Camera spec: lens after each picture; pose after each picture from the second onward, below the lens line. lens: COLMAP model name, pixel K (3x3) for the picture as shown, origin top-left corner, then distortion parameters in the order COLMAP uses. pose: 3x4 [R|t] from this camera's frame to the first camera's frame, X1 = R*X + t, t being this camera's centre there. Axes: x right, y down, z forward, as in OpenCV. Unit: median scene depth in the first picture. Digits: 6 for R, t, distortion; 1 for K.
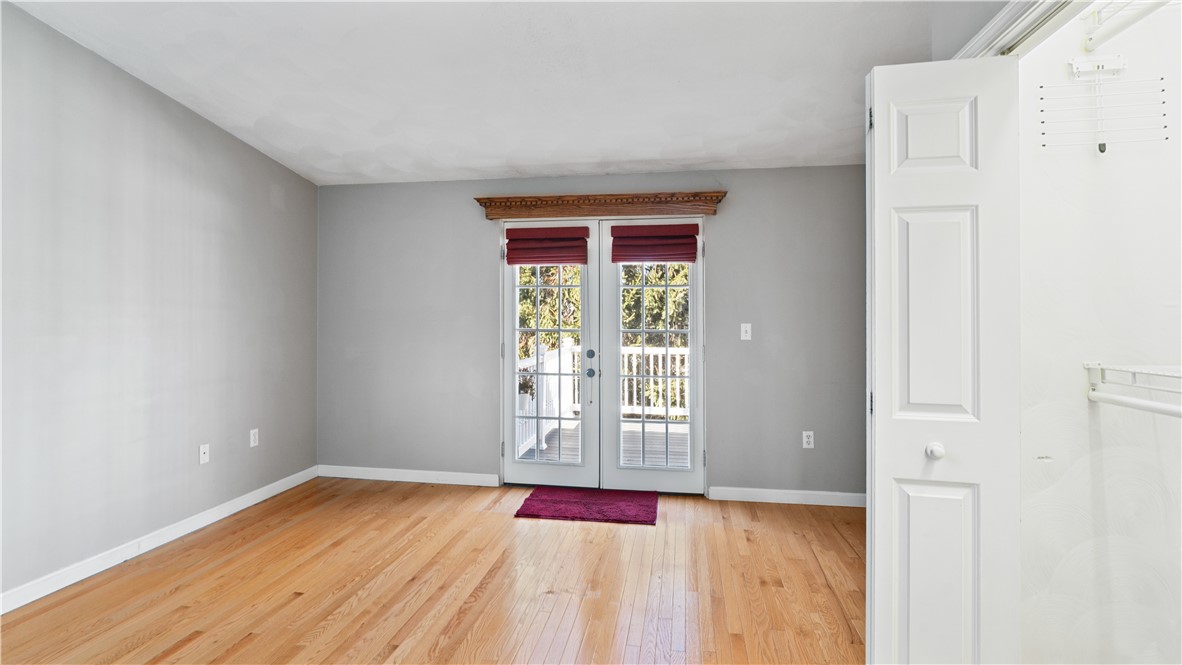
lens RADIAL K [[580.8, 0, 579.4], [0, 580.8, 305.5], [0, 0, 1]] dist [0.000665, 0.000248]
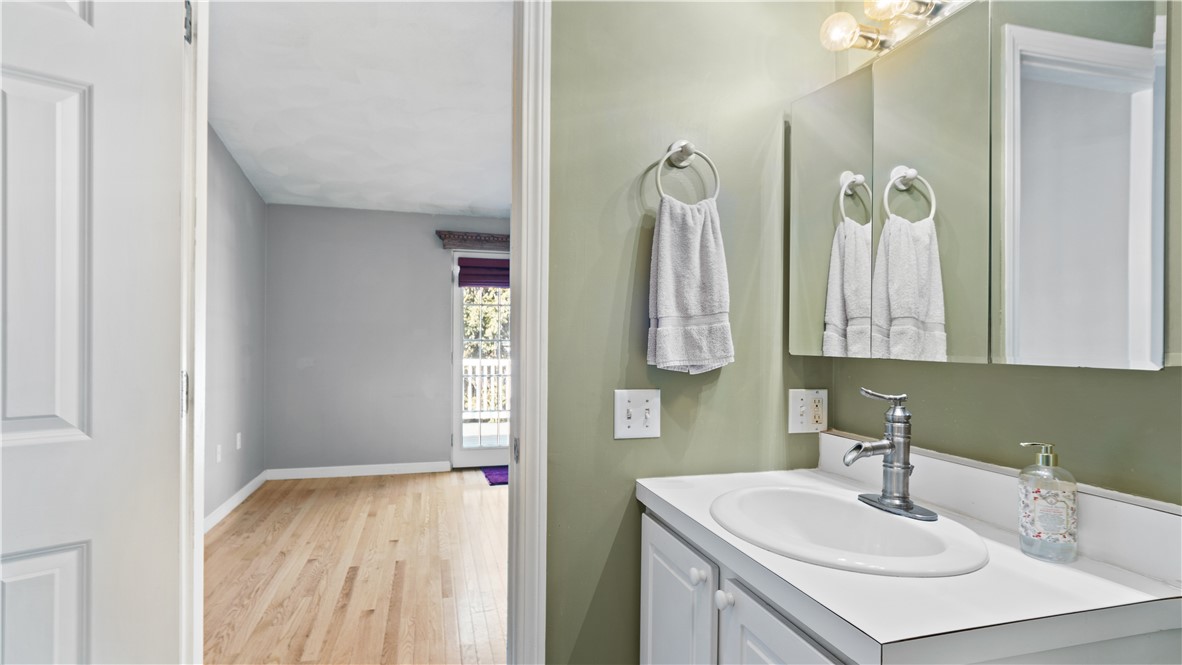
lens RADIAL K [[580.8, 0, 582.1], [0, 580.8, 333.1], [0, 0, 1]] dist [0.000665, 0.000248]
pose [[0.899763, 0.008749, 0.436291, -0.495628], [-0.009524, 0.999955, -0.000411, 0.028027], [-0.436274, -0.003786, 0.899806, -0.237792]]
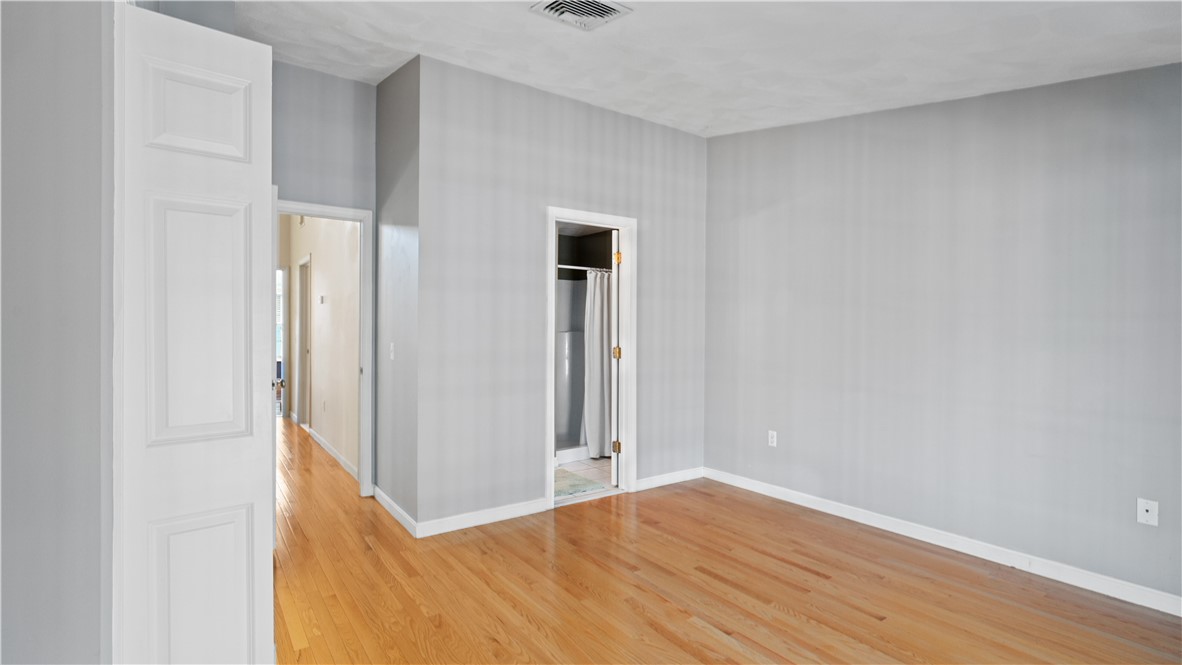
lens RADIAL K [[580.8, 0, 585.9], [0, 580.8, 331.7], [0, 0, 1]] dist [0.000665, 0.000248]
pose [[-0.696965, 0.002274, -0.717101, 0.393278], [0.000347, 0.999996, 0.002833, 0.017678], [0.717105, 0.001726, -0.696963, 0.969468]]
